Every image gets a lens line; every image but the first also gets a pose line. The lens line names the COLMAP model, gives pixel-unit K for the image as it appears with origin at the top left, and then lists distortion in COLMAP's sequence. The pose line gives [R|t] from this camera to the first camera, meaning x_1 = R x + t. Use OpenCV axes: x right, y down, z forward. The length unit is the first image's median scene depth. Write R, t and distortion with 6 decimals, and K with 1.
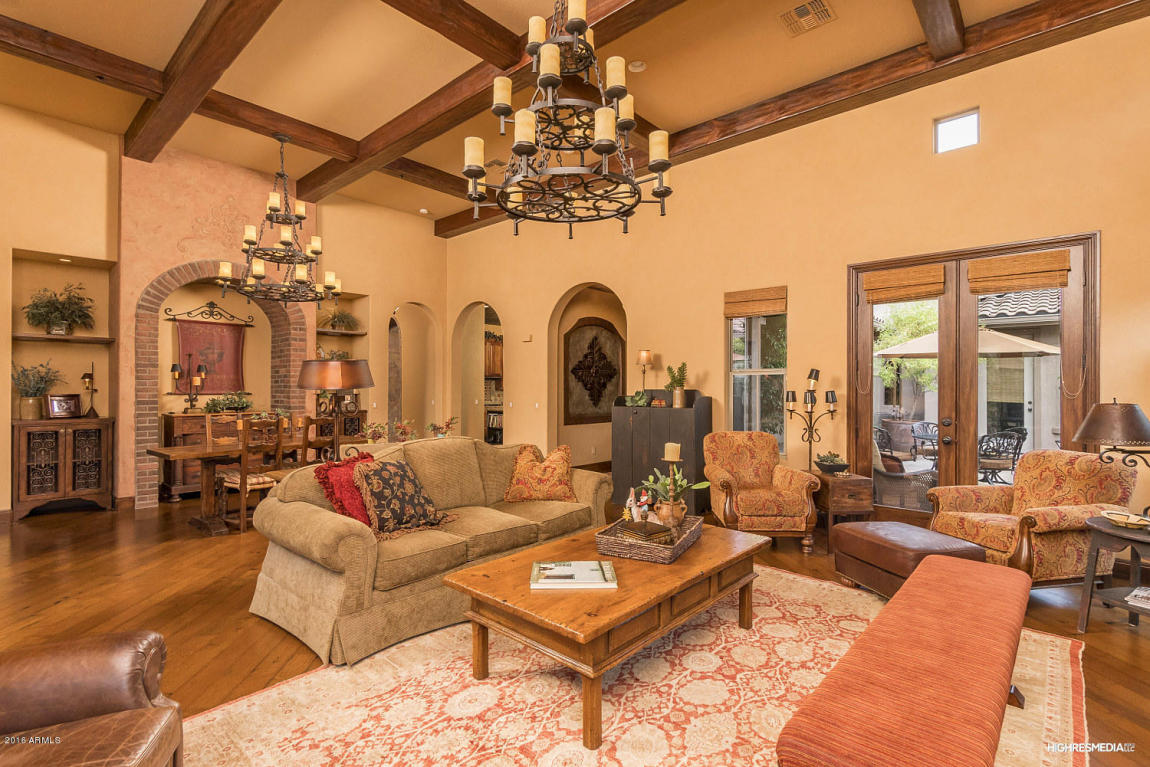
lens RADIAL K [[524.7, 0, 573.3], [0, 524.7, 384.5], [0, 0, 1]] dist [-0.002620, -0.000725]
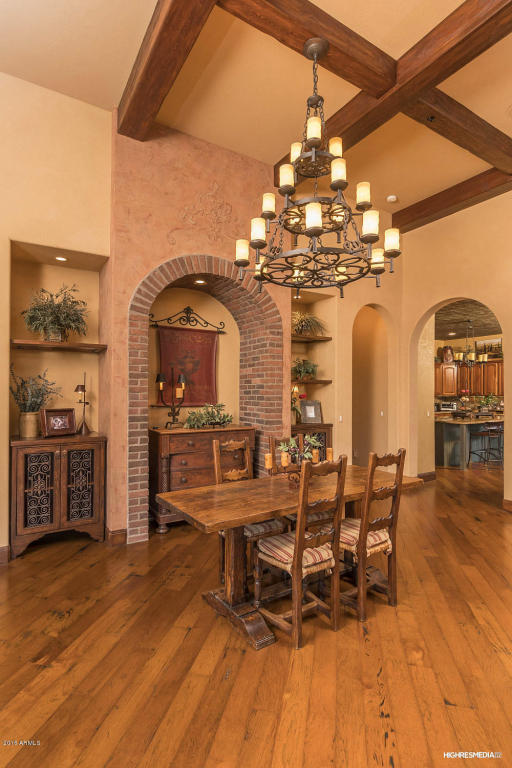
lens RADIAL K [[371.3, 0, 255.7], [0, 371.3, 386.4], [0, 0, 1]] dist [-0.011142, 0.000383]
pose [[0.960845, 0.000314, -0.277086, -0.469133], [-0.001660, 0.999988, -0.004622, -0.016687], [0.277081, 0.004901, 0.960834, 0.478281]]
